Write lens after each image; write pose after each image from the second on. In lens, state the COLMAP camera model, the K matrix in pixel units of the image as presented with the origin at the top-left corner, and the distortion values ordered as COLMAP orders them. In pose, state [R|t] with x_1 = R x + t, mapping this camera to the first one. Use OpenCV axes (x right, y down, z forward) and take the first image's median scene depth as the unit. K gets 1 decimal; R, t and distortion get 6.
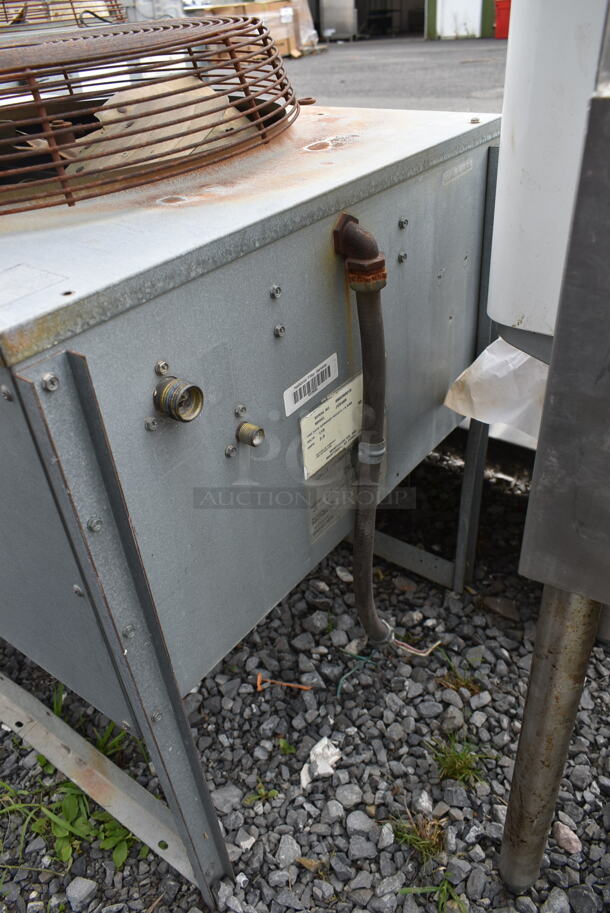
lens RADIAL K [[690.3, 0, 310.4], [0, 690.3, 459.8], [0, 0, 1]] dist [-0.021721, 0.007734]
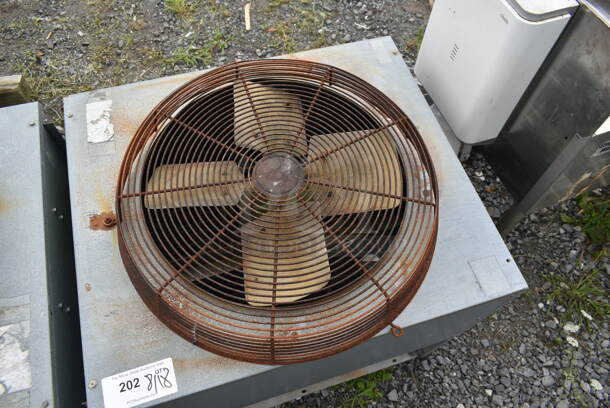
lens RADIAL K [[461.2, 0, 307.1], [0, 461.2, 204.1], [0, 0, 1]] dist [-0.021721, 0.007734]
pose [[0.585271, -0.660867, 0.469801, -0.774721], [0.389534, 0.737326, 0.551918, -0.882192], [-0.711141, -0.140018, 0.688966, 0.127686]]
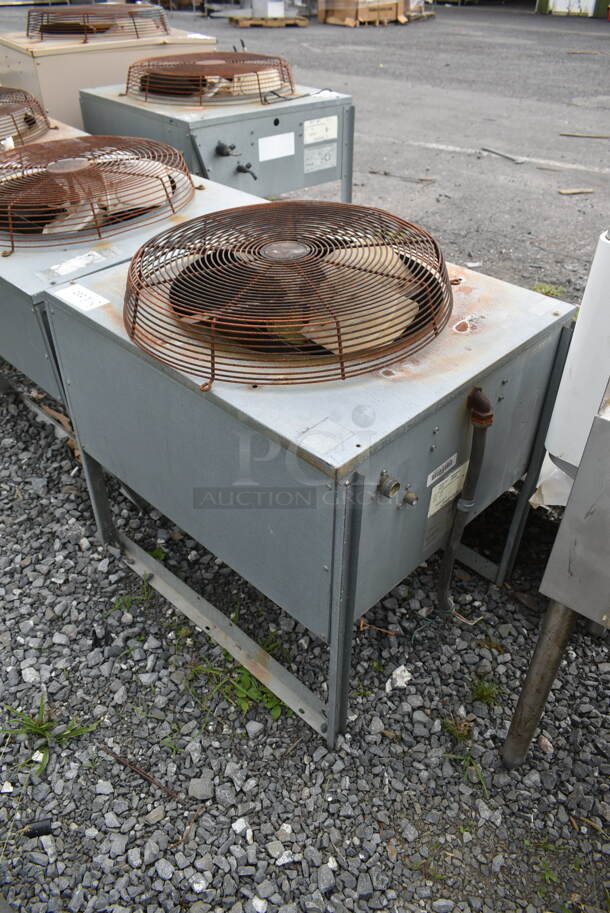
lens RADIAL K [[690.3, 0, 306.5], [0, 690.3, 453.4], [0, 0, 1]] dist [-0.021721, 0.007734]
pose [[0.988455, 0.137985, -0.062584, -0.173867], [-0.134258, 0.989110, 0.060301, -0.152936], [0.070223, -0.051202, 0.996216, -0.601671]]
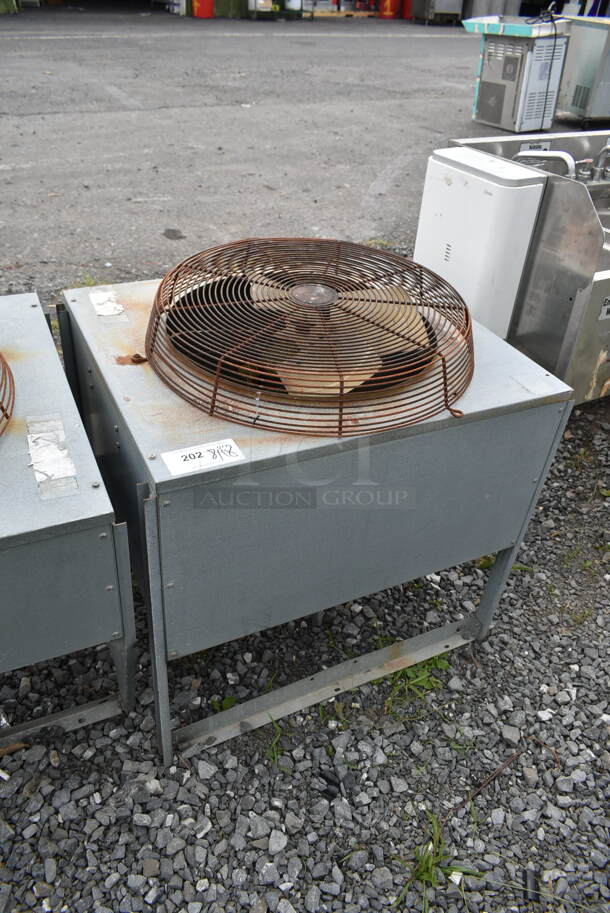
lens RADIAL K [[690.3, 0, 302.5], [0, 690.3, 457.3], [0, 0, 1]] dist [-0.021721, 0.007734]
pose [[0.455817, -0.455177, 0.764882, -1.544241], [0.422008, 0.867138, 0.264541, -0.549271], [-0.783671, 0.202204, 0.587344, 0.068749]]
